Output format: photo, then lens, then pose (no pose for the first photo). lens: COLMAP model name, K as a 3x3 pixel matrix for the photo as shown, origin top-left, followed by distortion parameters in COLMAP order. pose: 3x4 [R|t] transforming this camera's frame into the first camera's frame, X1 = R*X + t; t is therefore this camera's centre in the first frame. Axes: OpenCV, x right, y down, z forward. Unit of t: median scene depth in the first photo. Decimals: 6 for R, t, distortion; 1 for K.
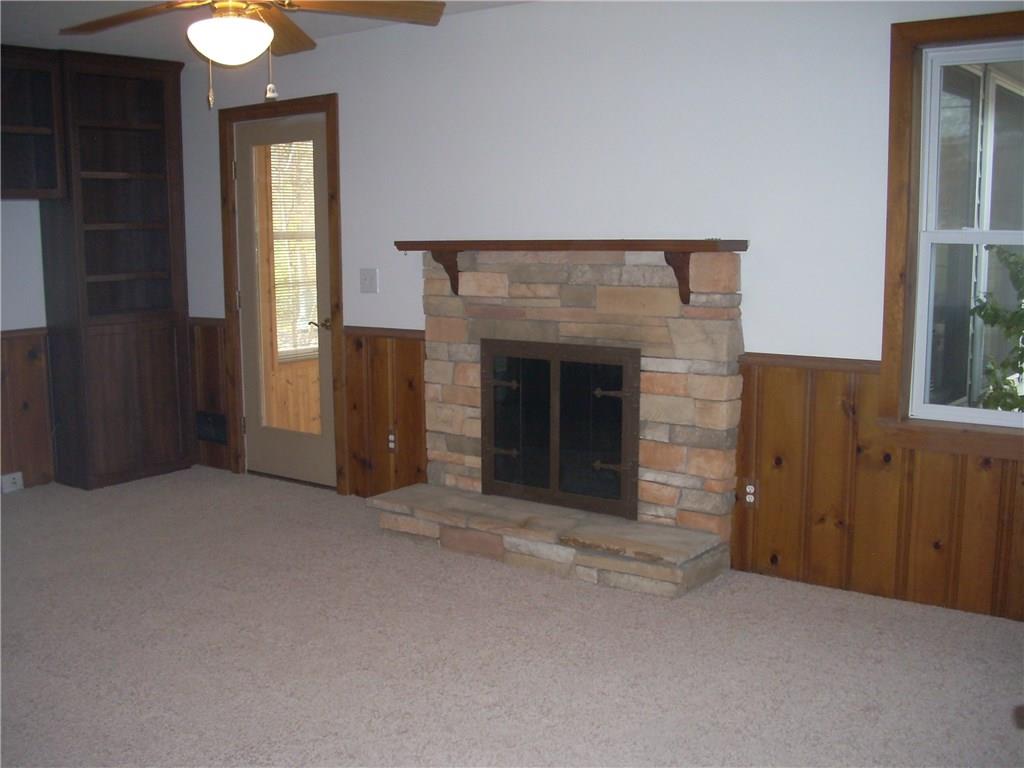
lens RADIAL K [[1099.2, 0, 513.7], [0, 1099.2, 407.5], [0, 0, 1]] dist [-0.152162, 0.058722]
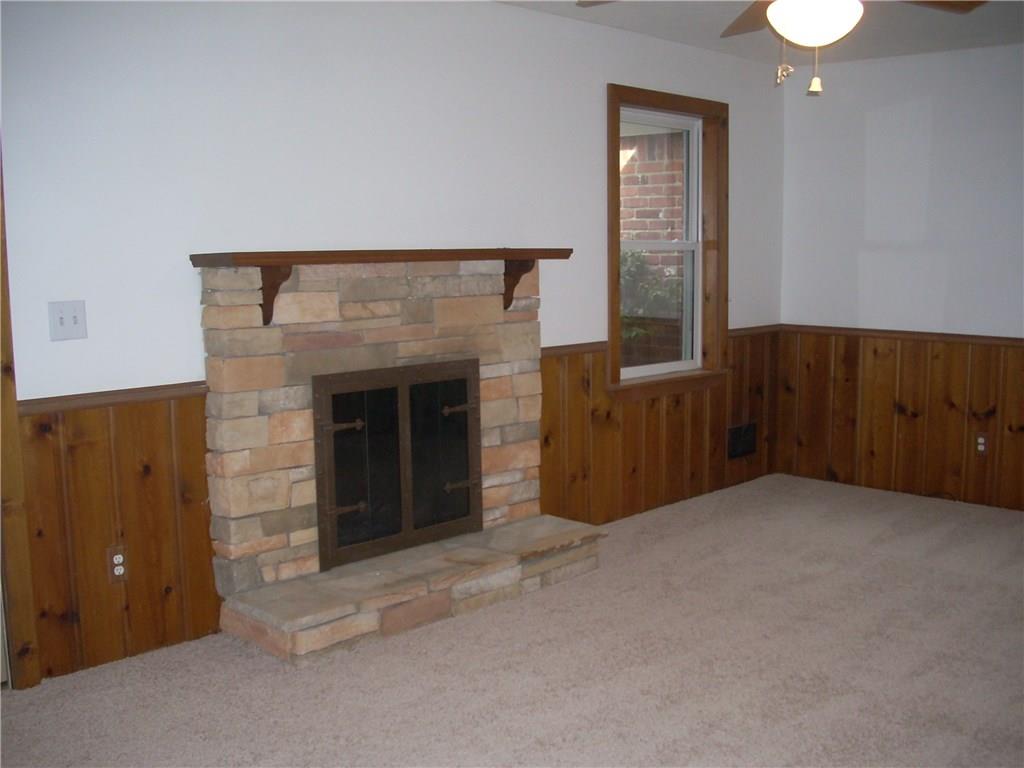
lens RADIAL K [[1099.2, 0, 513.7], [0, 1099.2, 407.5], [0, 0, 1]] dist [-0.152162, 0.058722]
pose [[0.114532, -0.133670, 0.984385, -0.833188], [0.162573, 0.980069, 0.114169, -0.113165], [-0.980027, 0.146958, 0.133980, 0.802828]]
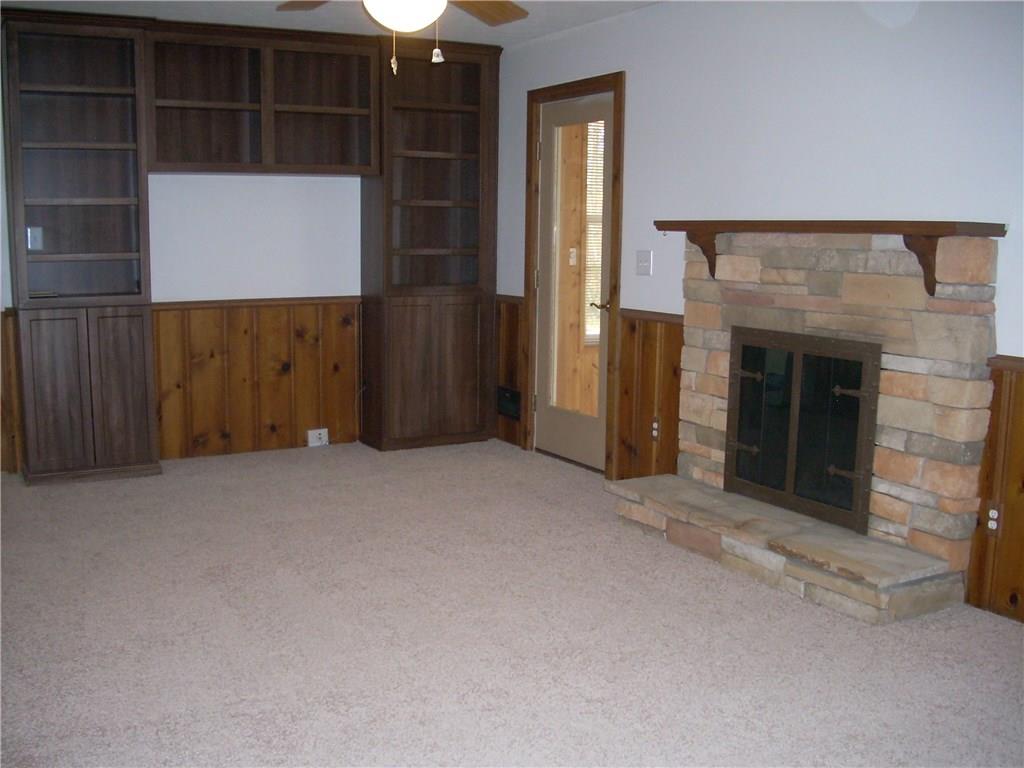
lens RADIAL K [[1099.2, 0, 513.7], [0, 1099.2, 407.5], [0, 0, 1]] dist [-0.152162, 0.058722]
pose [[0.917843, 0.081848, -0.388413, 0.177869], [-0.082573, 0.996474, 0.014855, 0.009157], [0.388260, 0.018438, 0.921366, 0.070032]]
